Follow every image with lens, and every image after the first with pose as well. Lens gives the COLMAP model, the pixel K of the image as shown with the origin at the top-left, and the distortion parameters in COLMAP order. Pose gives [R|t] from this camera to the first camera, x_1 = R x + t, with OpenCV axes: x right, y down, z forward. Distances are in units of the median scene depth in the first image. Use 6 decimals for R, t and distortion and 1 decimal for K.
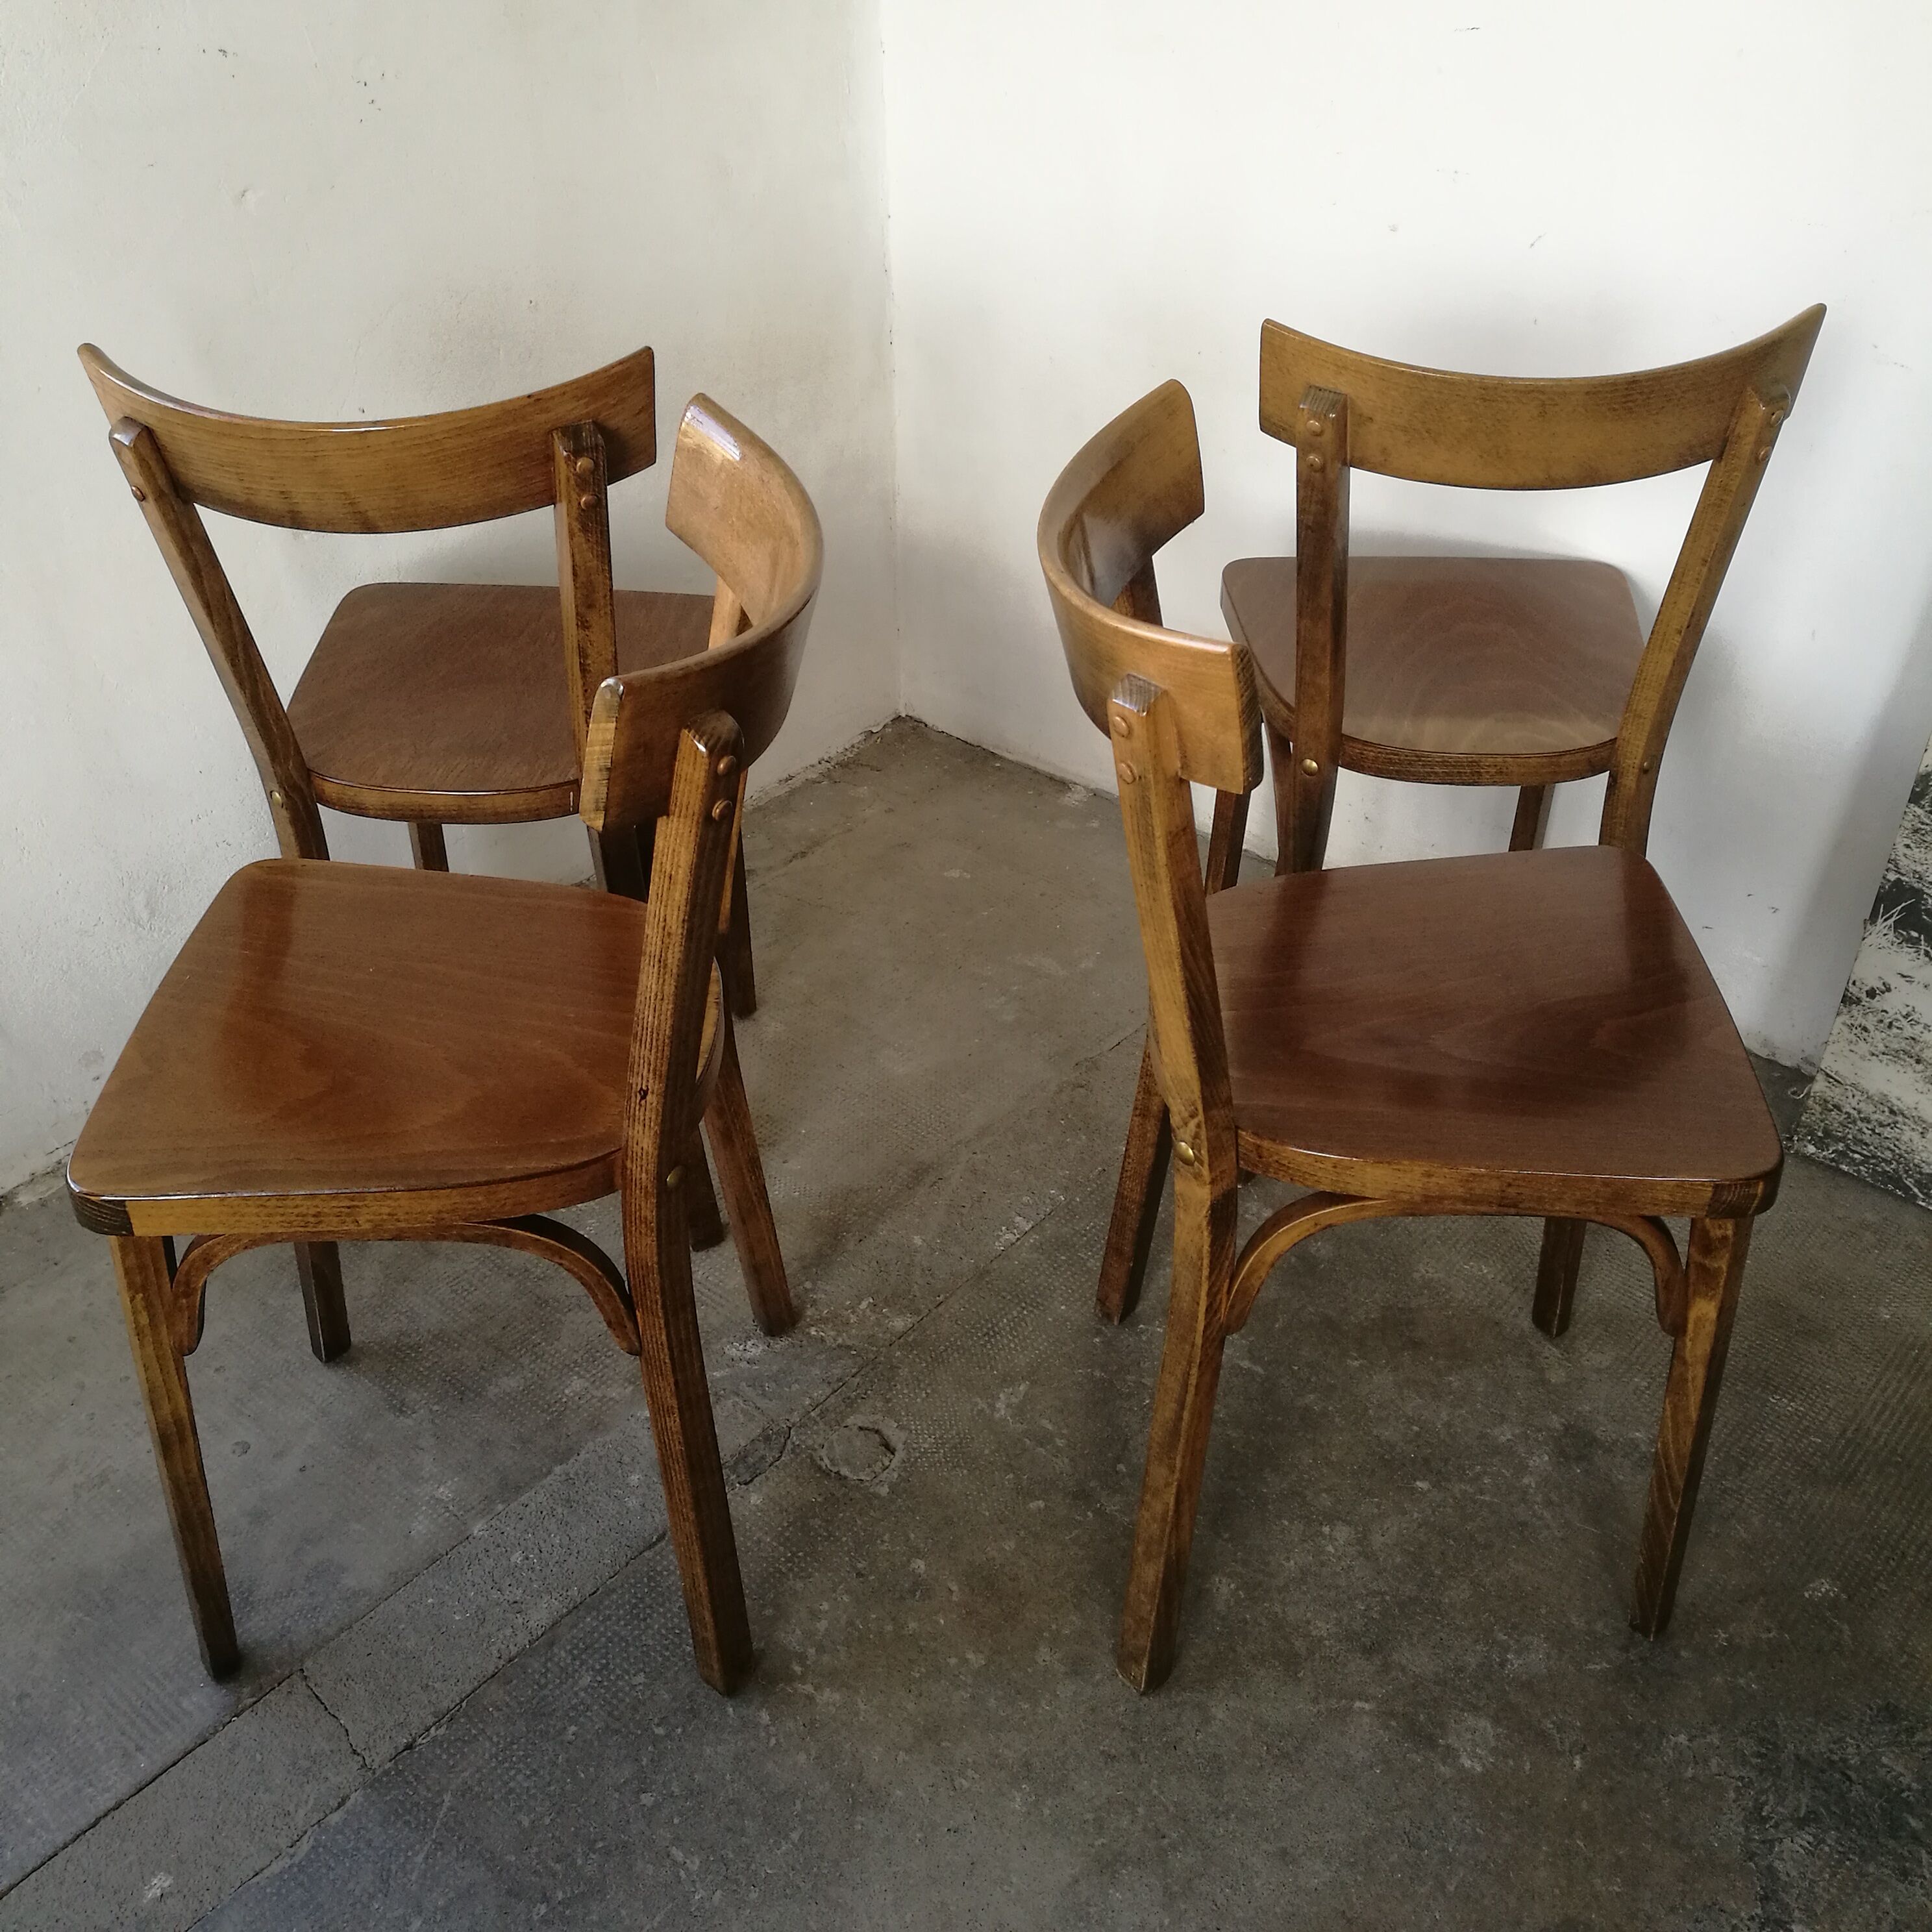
lens RADIAL K [[2046.0, 0, 973.4], [0, 2046.0, 959.2], [0, 0, 1]] dist [-0.069740, 0.124741]
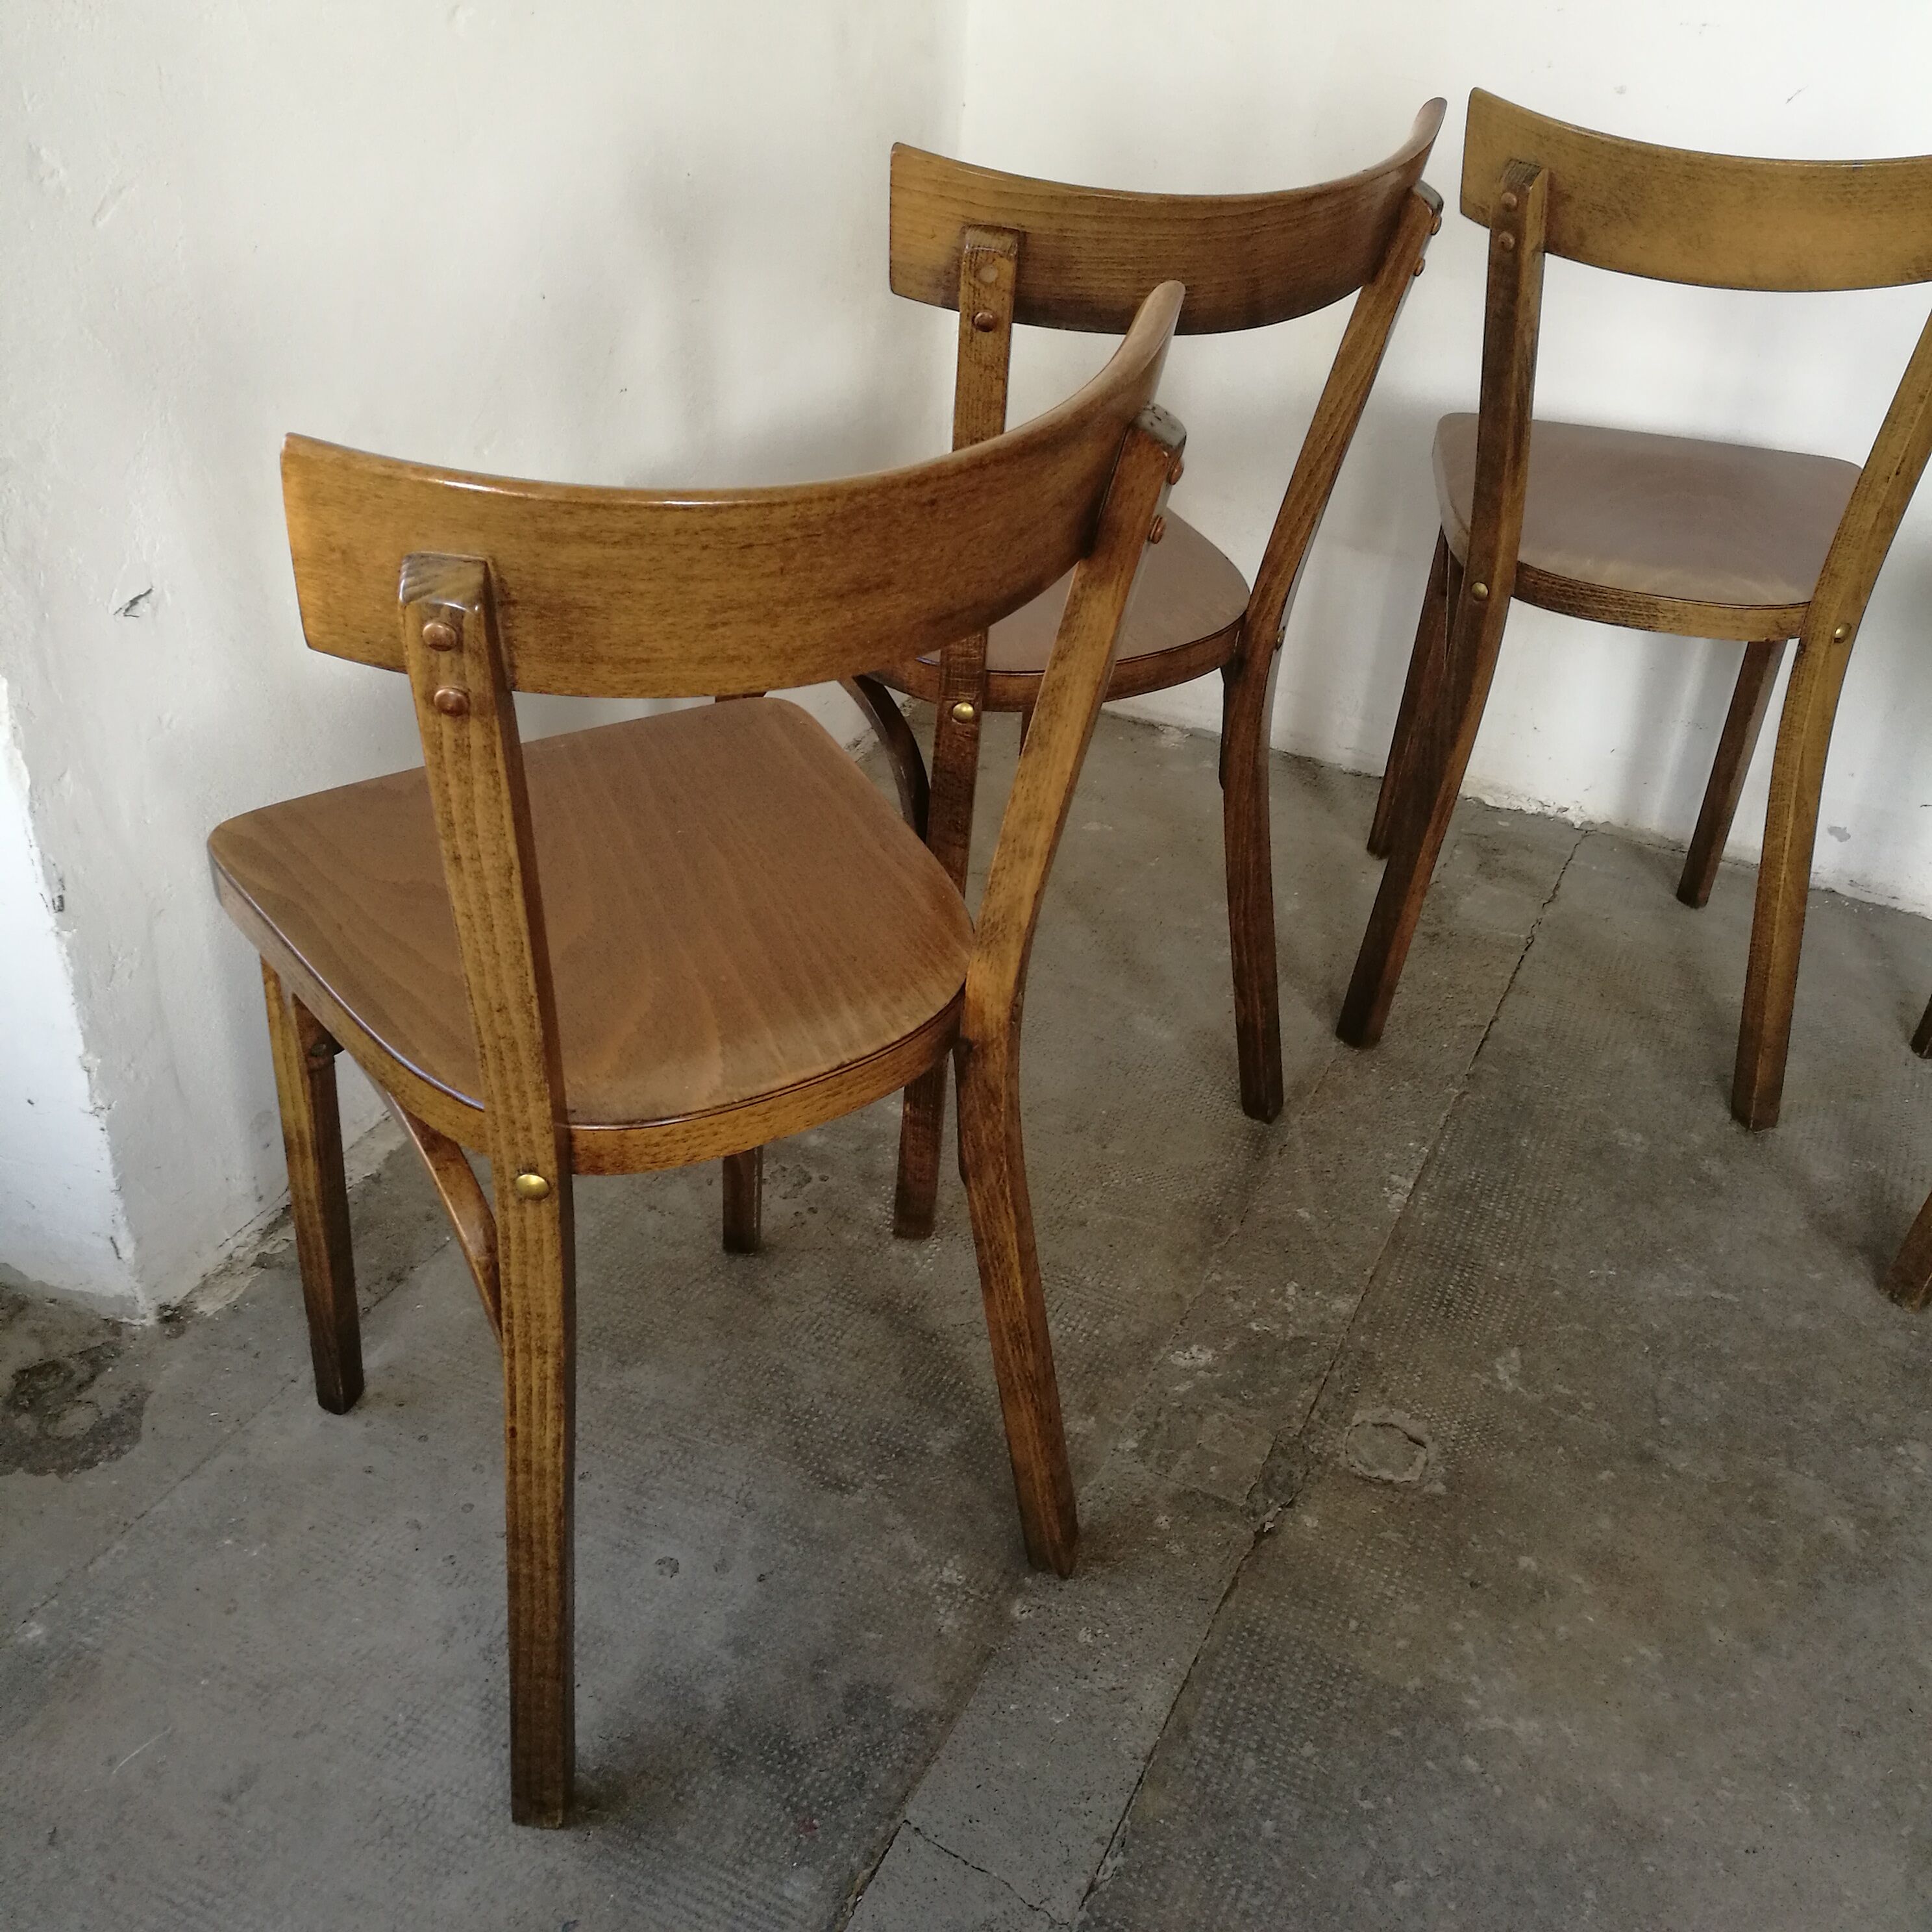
lens RADIAL K [[2038.8, 0, 971.7], [0, 2038.8, 996.0], [0, 0, 1]] dist [0.003886, -0.008312]
pose [[0.966175, -0.099111, 0.238083, -0.454492], [0.098022, 0.995048, 0.016441, 0.019045], [-0.238534, 0.007452, 0.971106, 0.211928]]
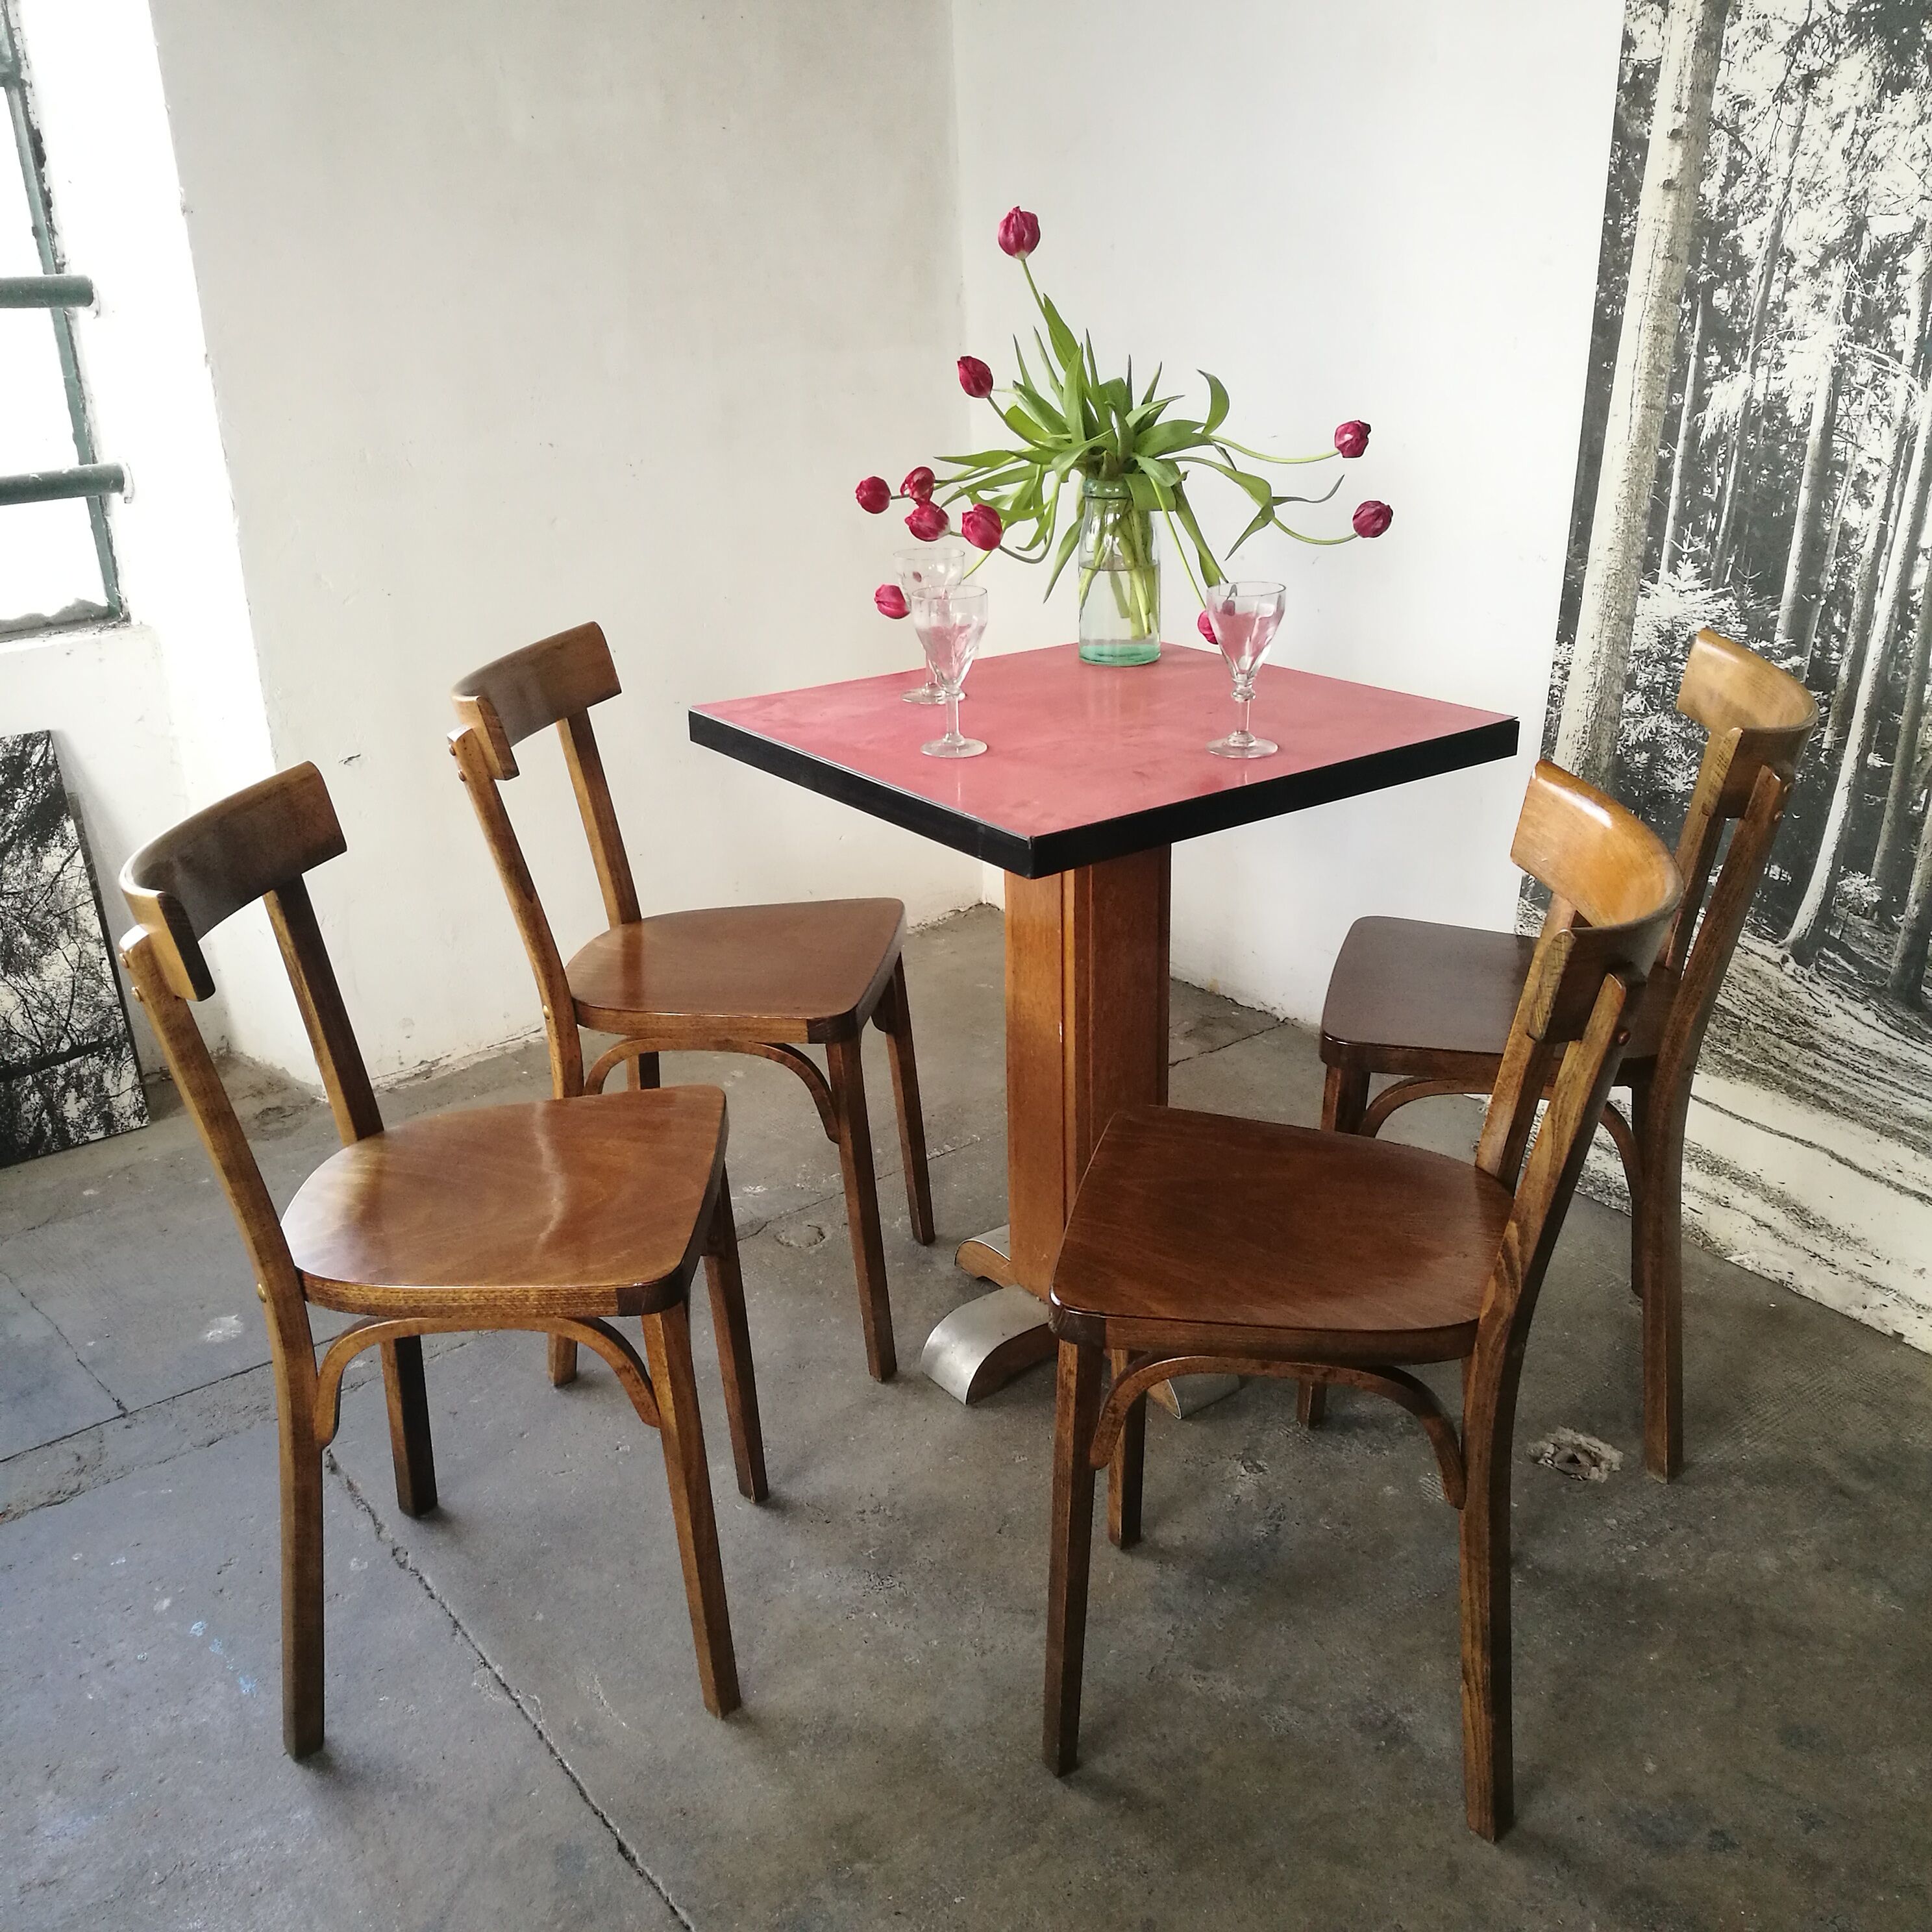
lens RADIAL K [[2039.0, 0, 977.4], [0, 2039.0, 966.7], [0, 0, 1]] dist [-0.039607, 0.087771]
pose [[0.981274, 0.046358, -0.186955, 0.413165], [-0.085496, 0.974580, -0.207086, 0.391235], [0.172603, 0.219193, 0.960293, -0.644975]]
